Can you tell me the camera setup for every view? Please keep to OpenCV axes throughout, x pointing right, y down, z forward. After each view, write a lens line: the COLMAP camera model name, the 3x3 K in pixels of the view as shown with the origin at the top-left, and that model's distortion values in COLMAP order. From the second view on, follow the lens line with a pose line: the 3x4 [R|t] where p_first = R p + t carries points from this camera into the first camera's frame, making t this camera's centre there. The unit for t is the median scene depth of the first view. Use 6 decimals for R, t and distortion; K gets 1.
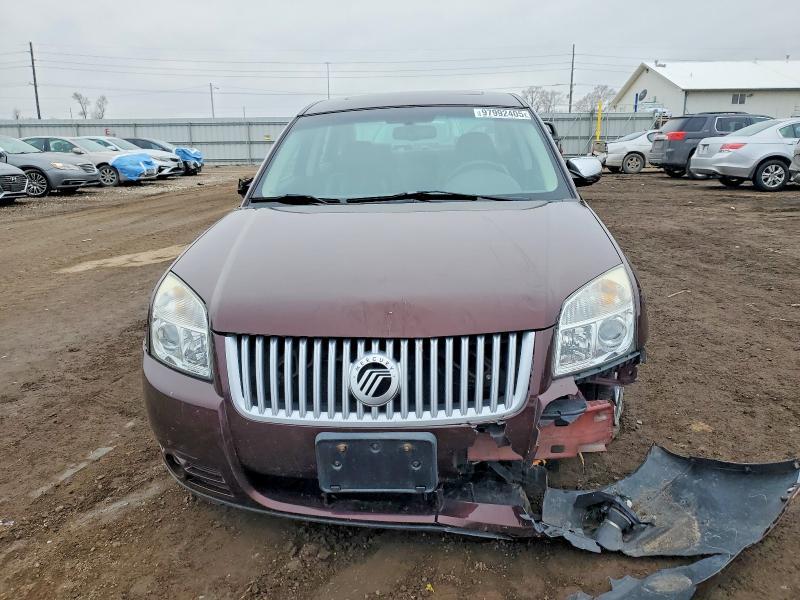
lens RADIAL K [[608.4, 0, 398.4], [0, 608.4, 270.4], [0, 0, 1]] dist [0.010510, 0.007282]
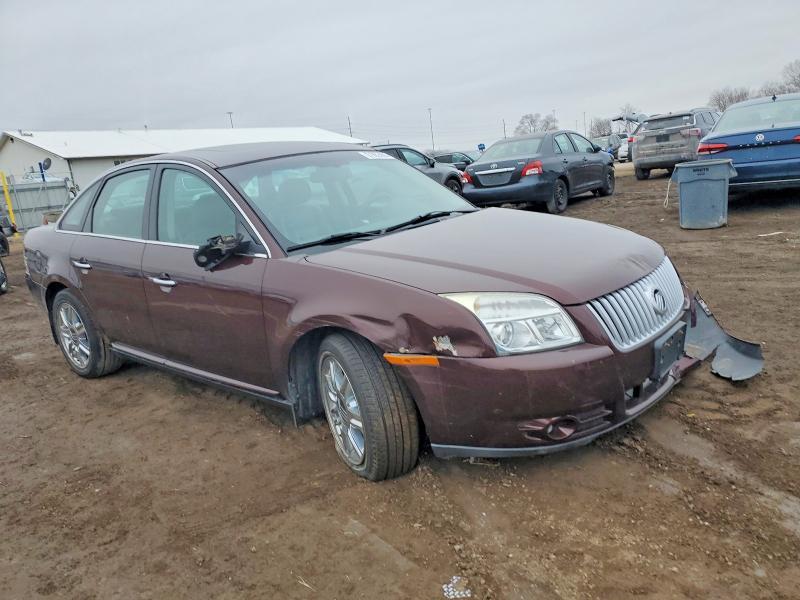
lens RADIAL K [[593.0, 0, 400.0], [0, 593.0, 300.0], [0, 0, 1]] dist [0.012229, 0.004869]
pose [[0.598023, -0.228132, 0.768325, -0.228101], [0.268191, 0.960332, 0.076397, -0.016407], [-0.755276, 0.160371, 0.635484, 0.073487]]
